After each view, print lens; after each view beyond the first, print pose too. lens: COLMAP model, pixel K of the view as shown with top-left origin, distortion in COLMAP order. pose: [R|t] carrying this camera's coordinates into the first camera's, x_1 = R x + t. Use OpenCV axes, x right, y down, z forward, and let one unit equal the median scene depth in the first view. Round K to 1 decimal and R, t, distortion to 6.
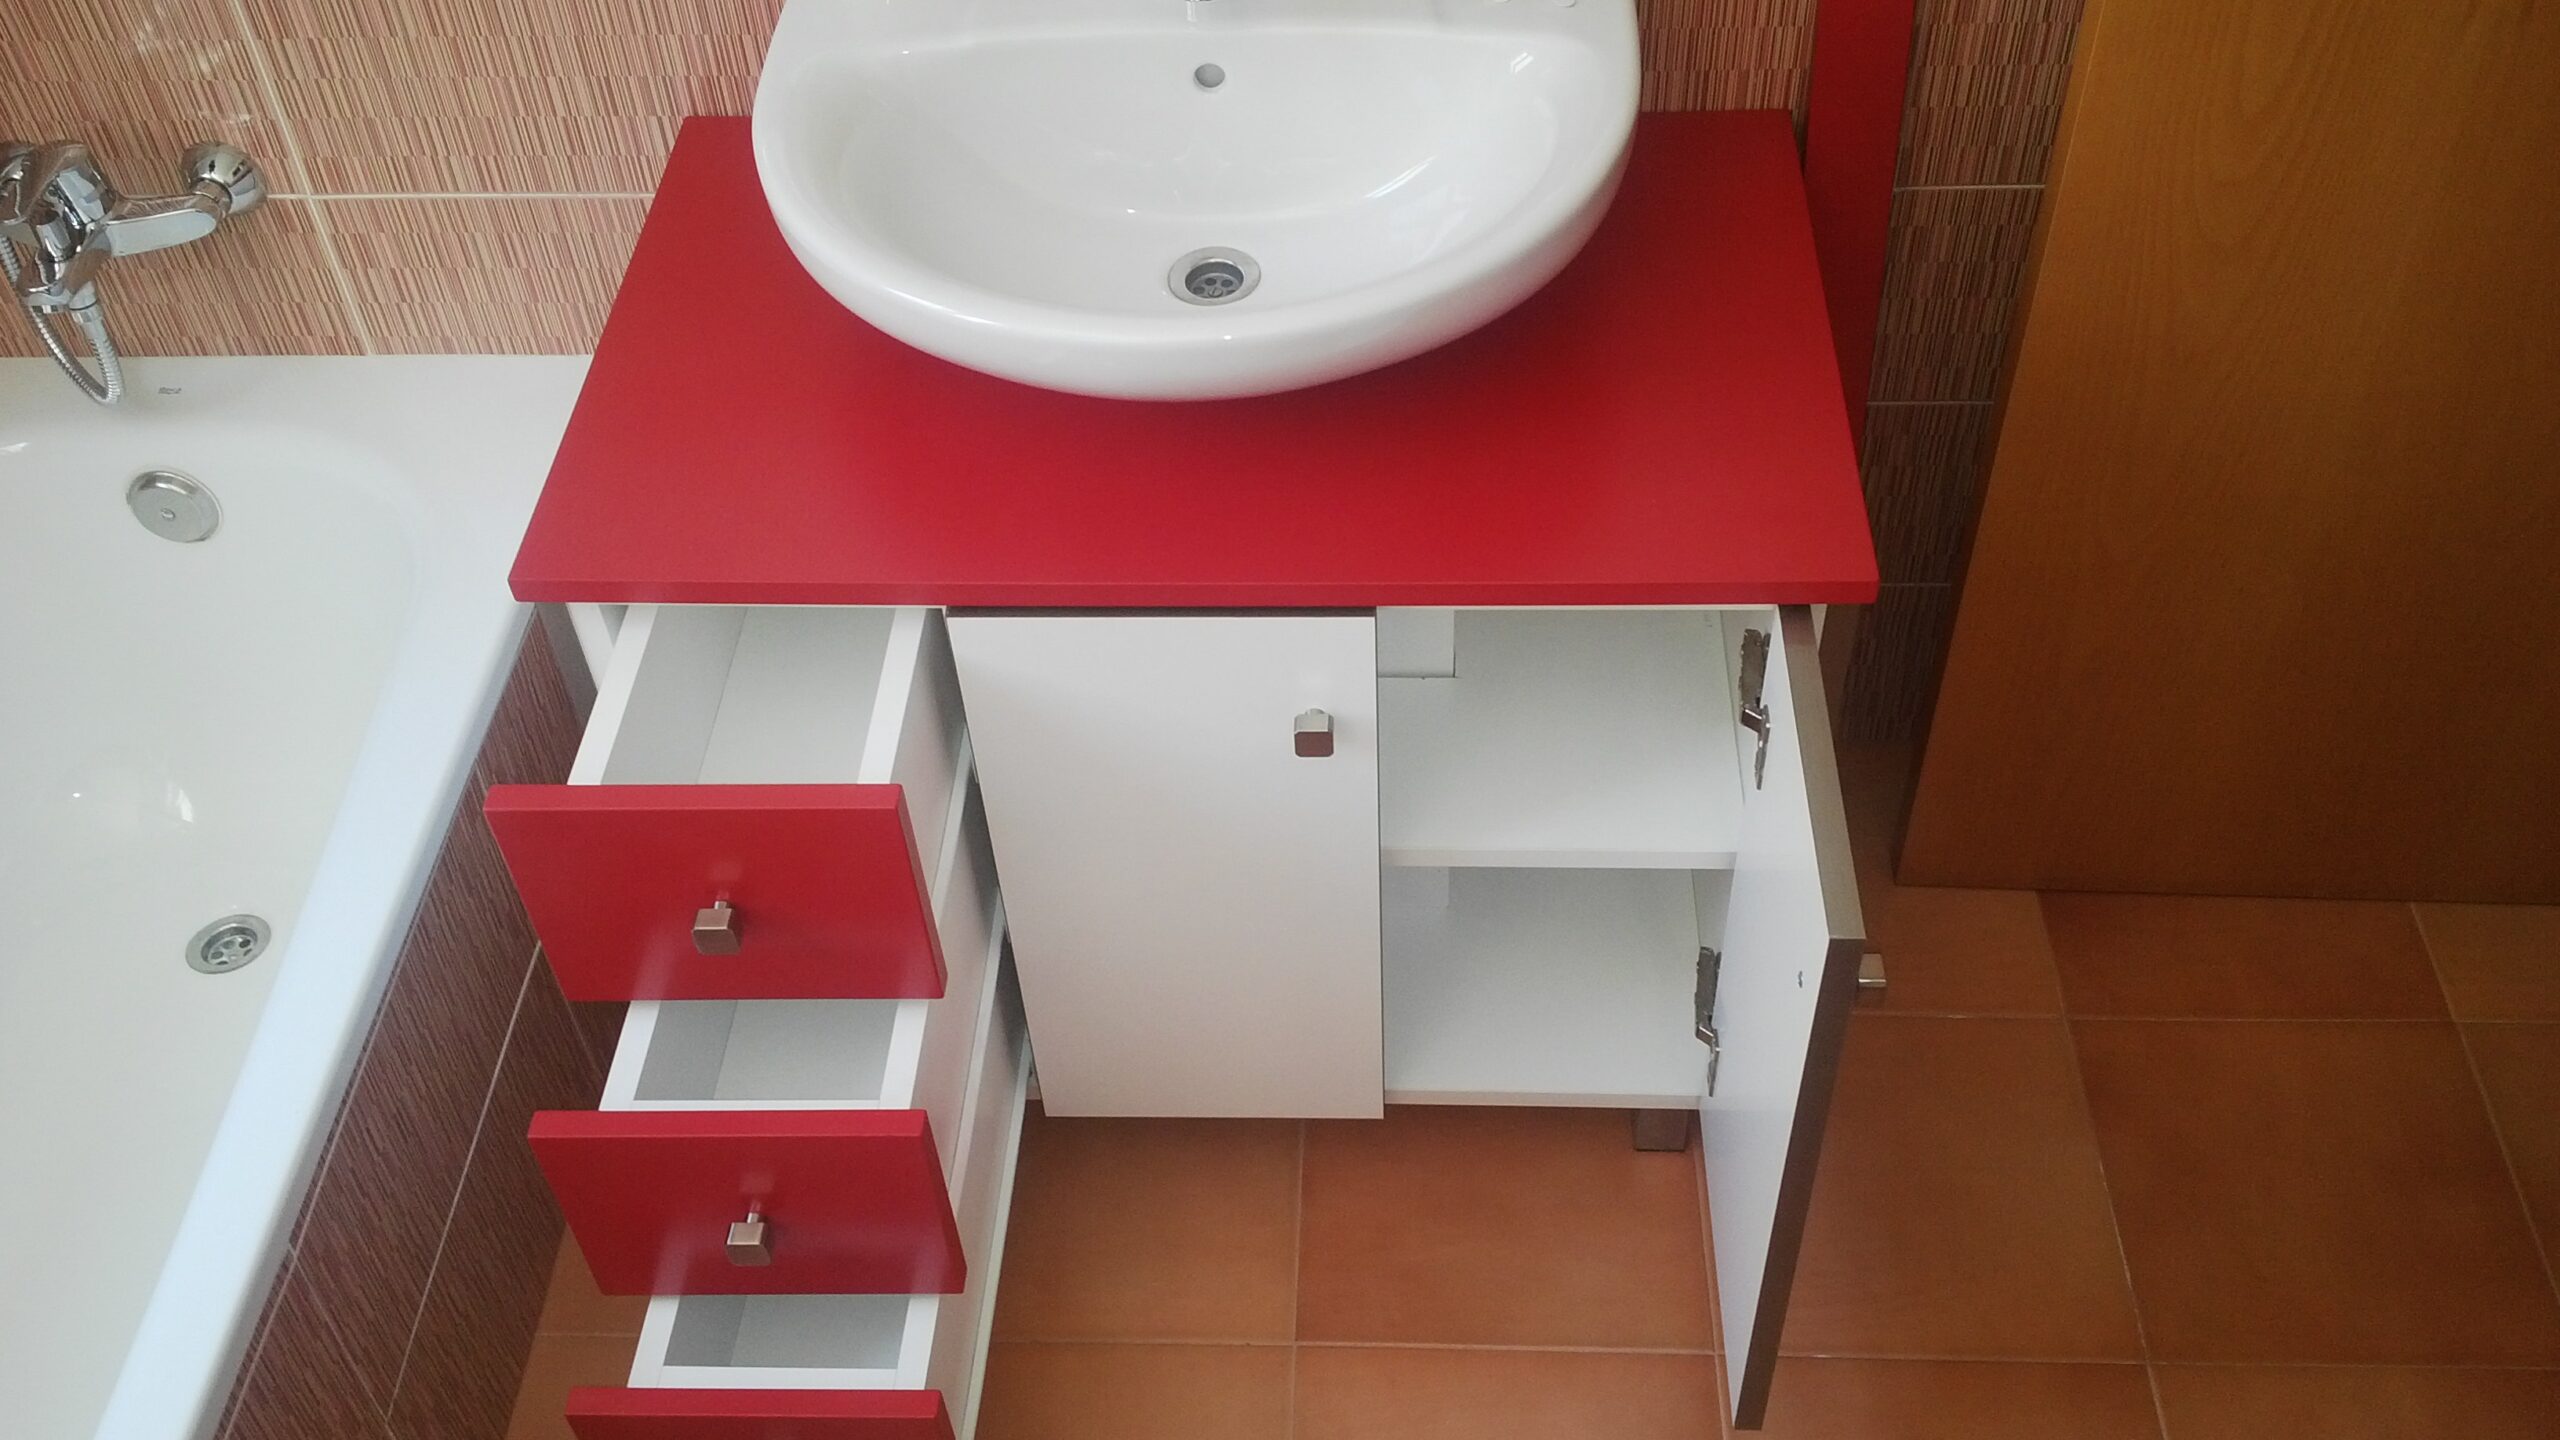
lens RADIAL K [[2362.5, 0, 1283.9], [0, 2362.5, 724.2], [0, 0, 1]] dist [0.010587, 0.000000]
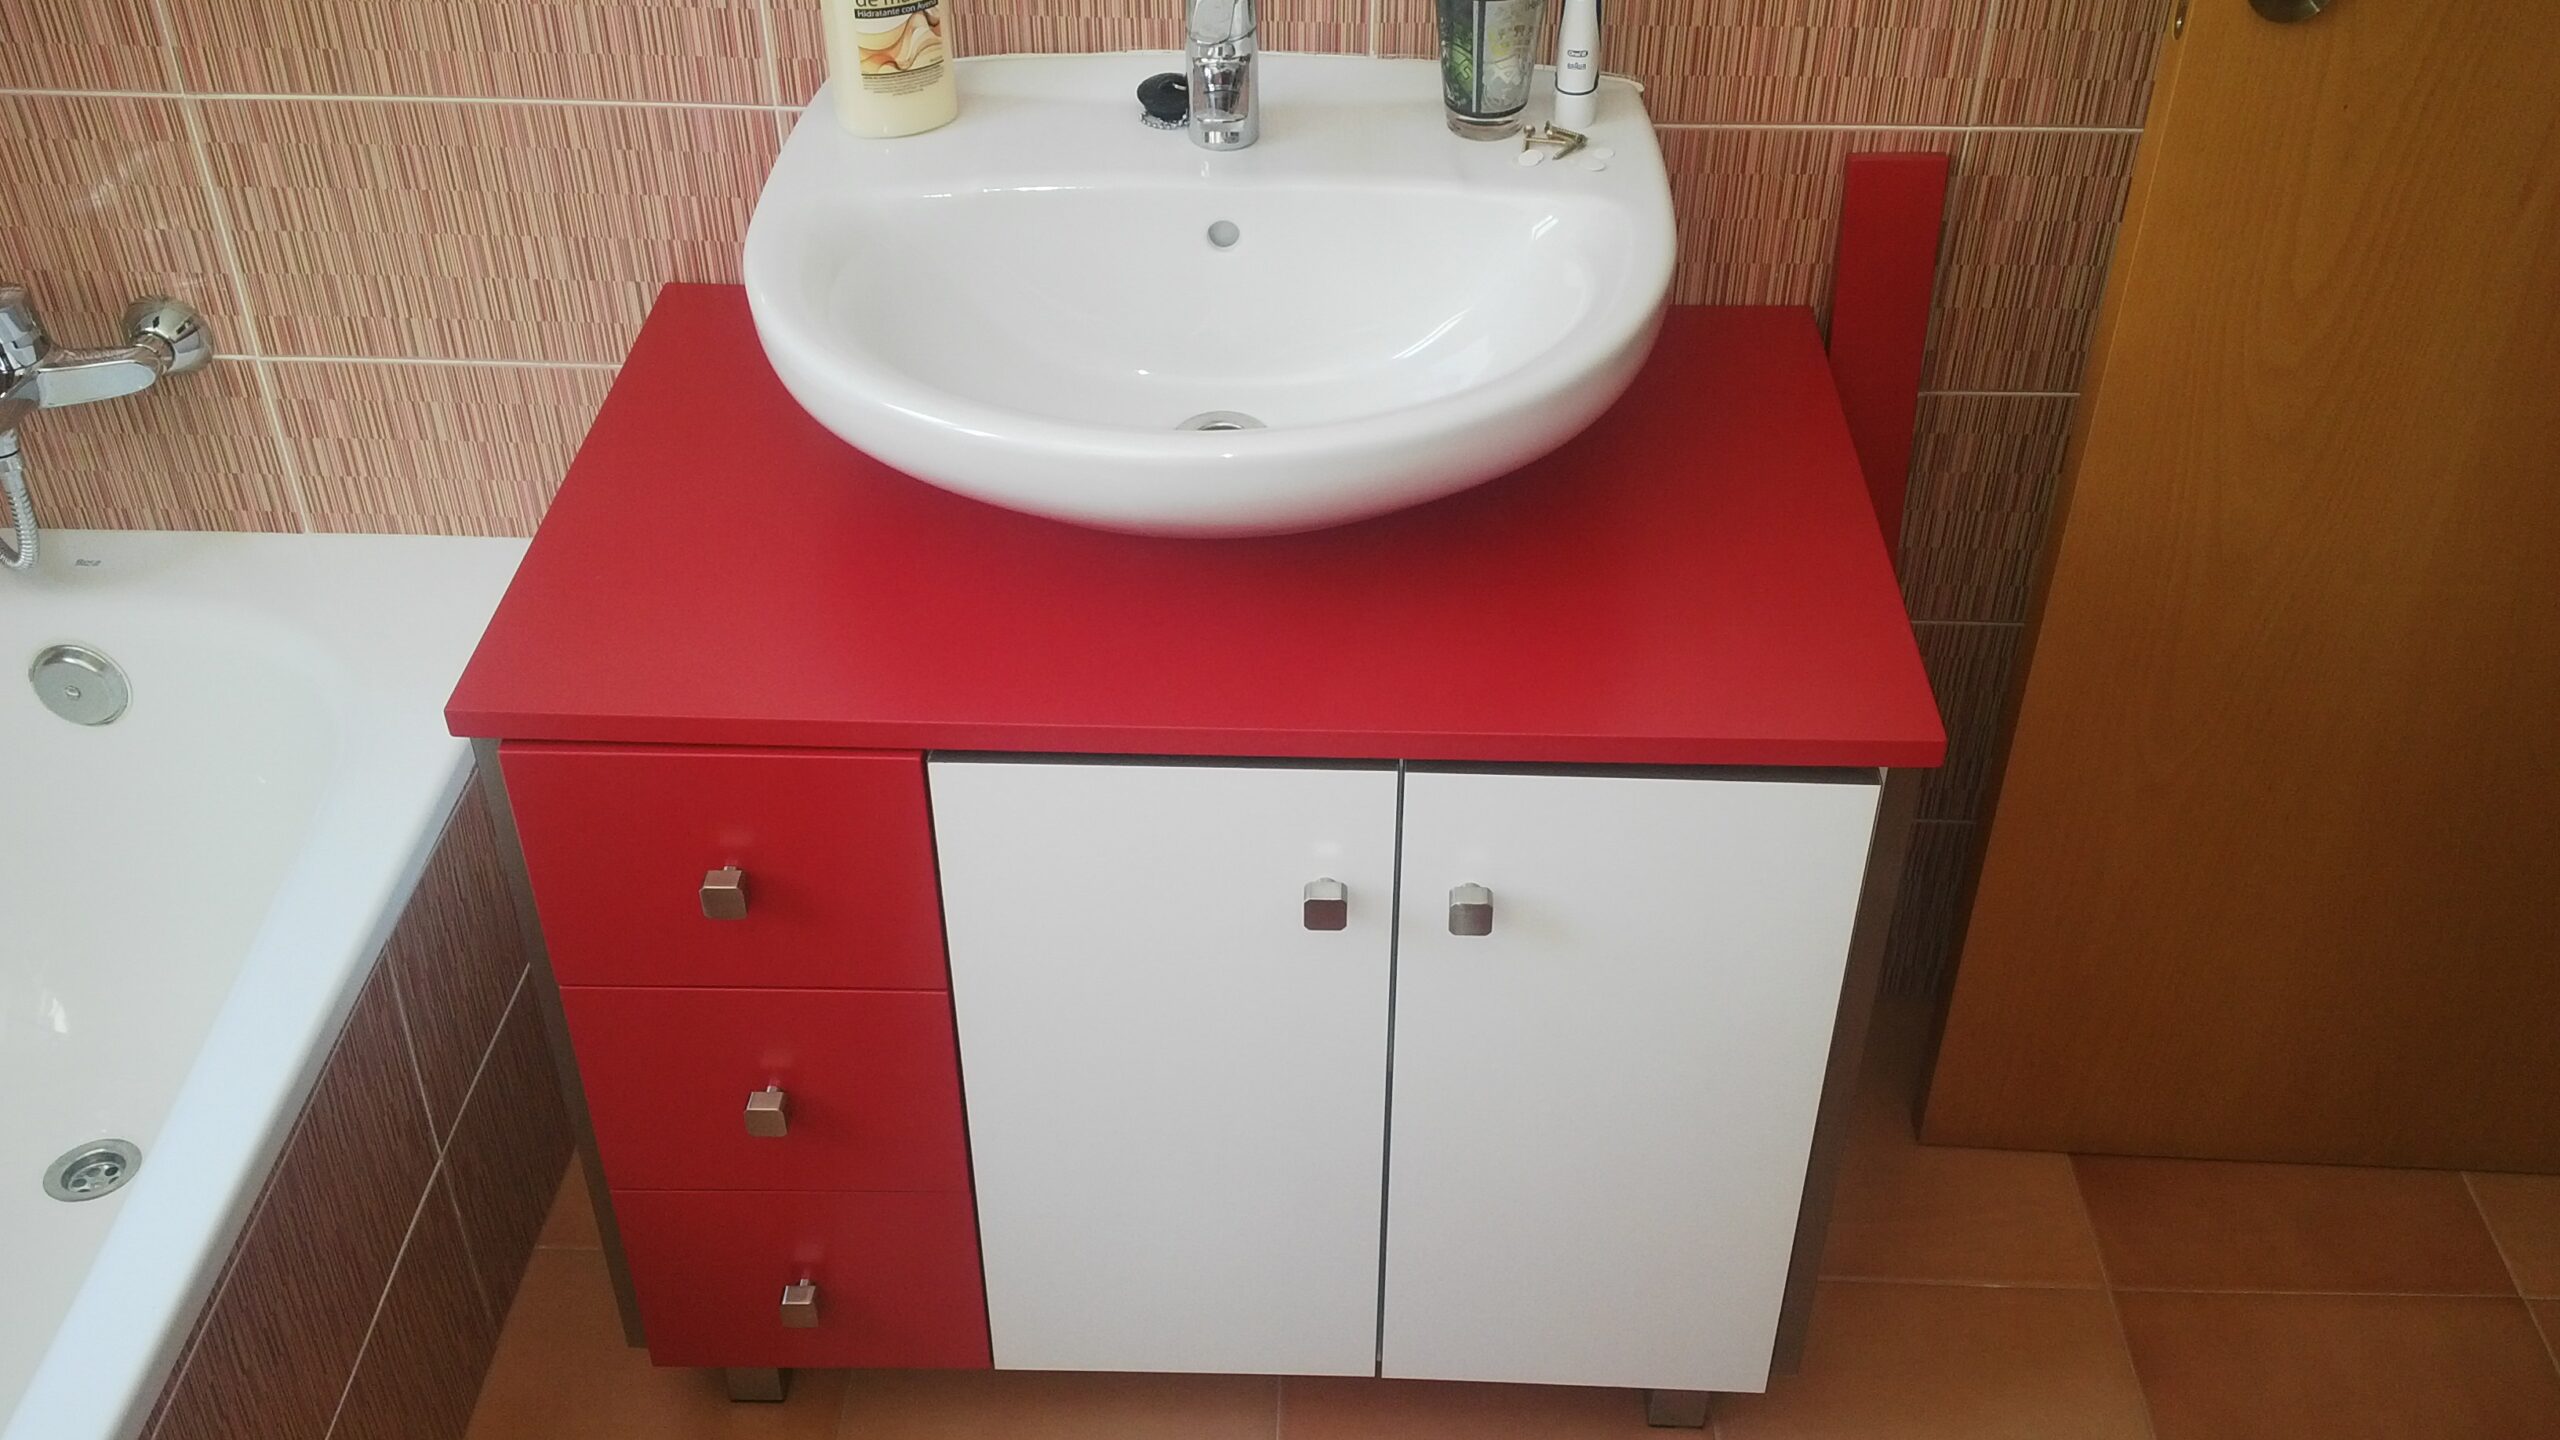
lens RADIAL K [[2362.5, 0, 1289.0], [0, 2362.5, 725.4], [0, 0, 1]] dist [0.010587, 0.000000]
pose [[0.999091, 0.027090, 0.032902, -0.026668], [-0.021774, 0.988086, -0.152357, 0.059956], [-0.036637, 0.151502, 0.987778, 0.071702]]
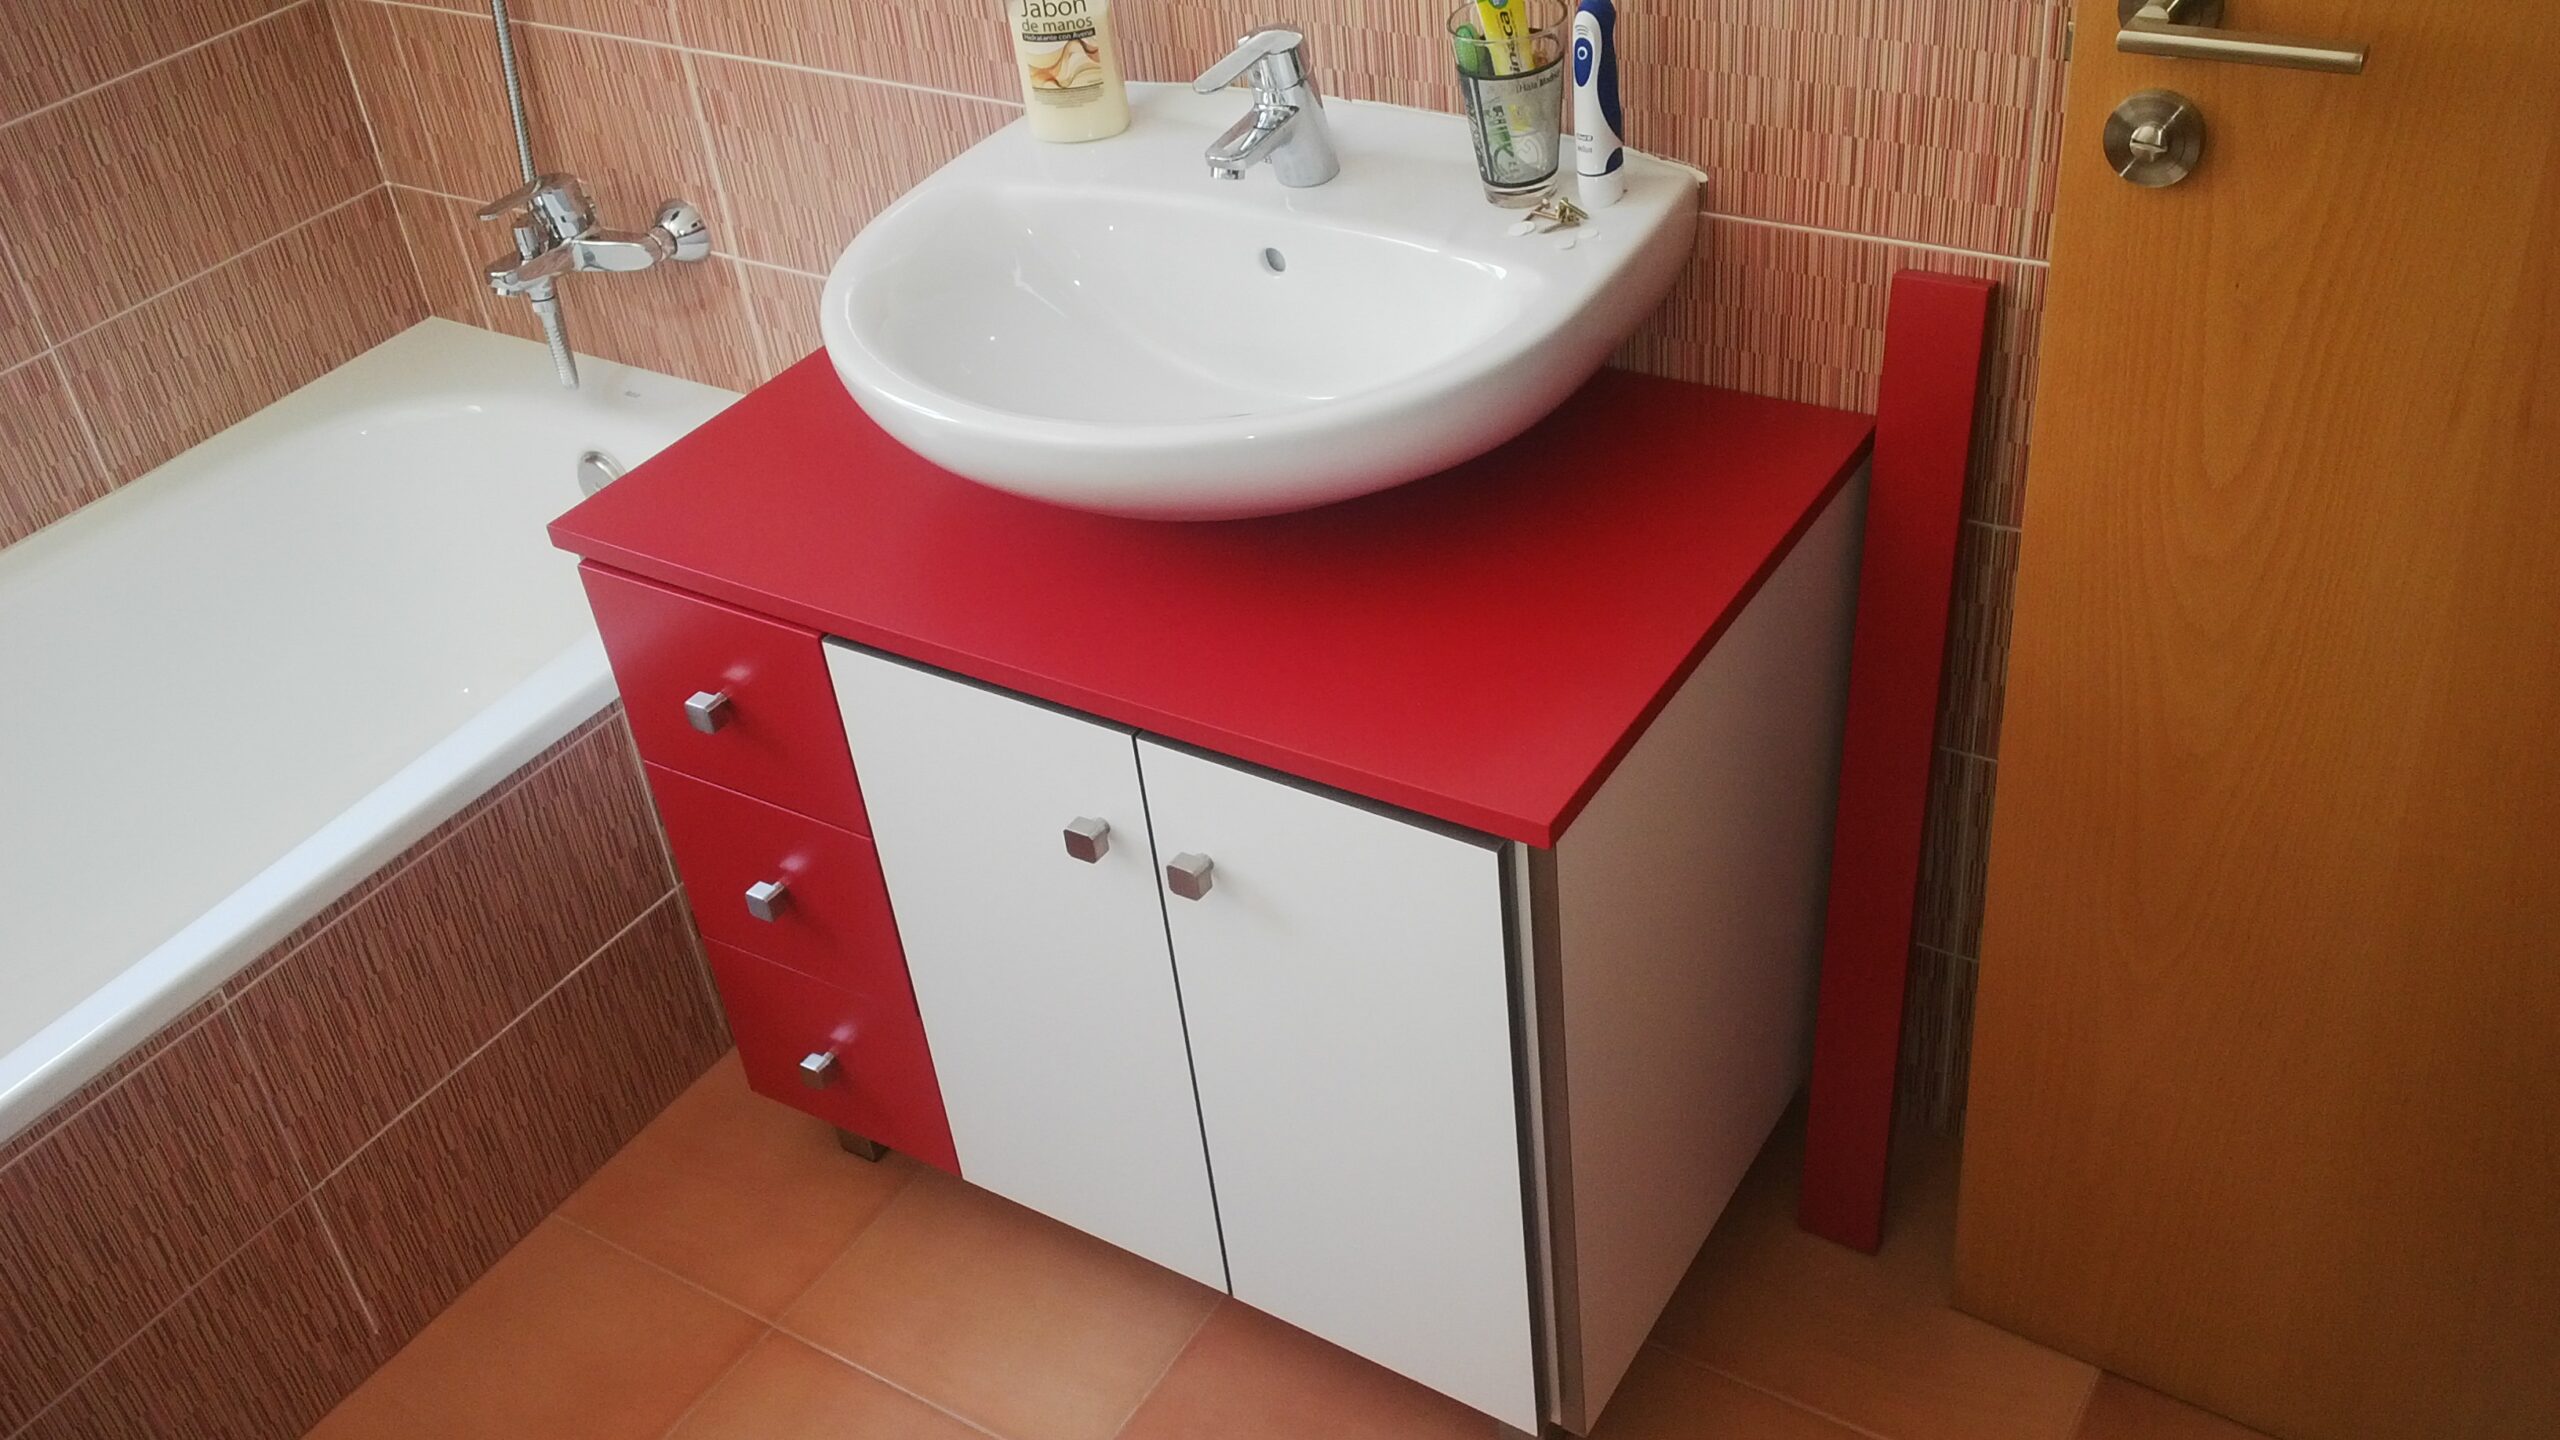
lens RADIAL K [[2362.5, 0, 1279.6], [0, 2362.5, 728.5], [0, 0, 1]] dist [0.010587, 0.000000]
pose [[0.865559, 0.255697, -0.430611, 0.428885], [-0.312780, 0.947525, -0.066070, -0.000276], [0.391121, 0.191874, 0.900116, 0.060891]]
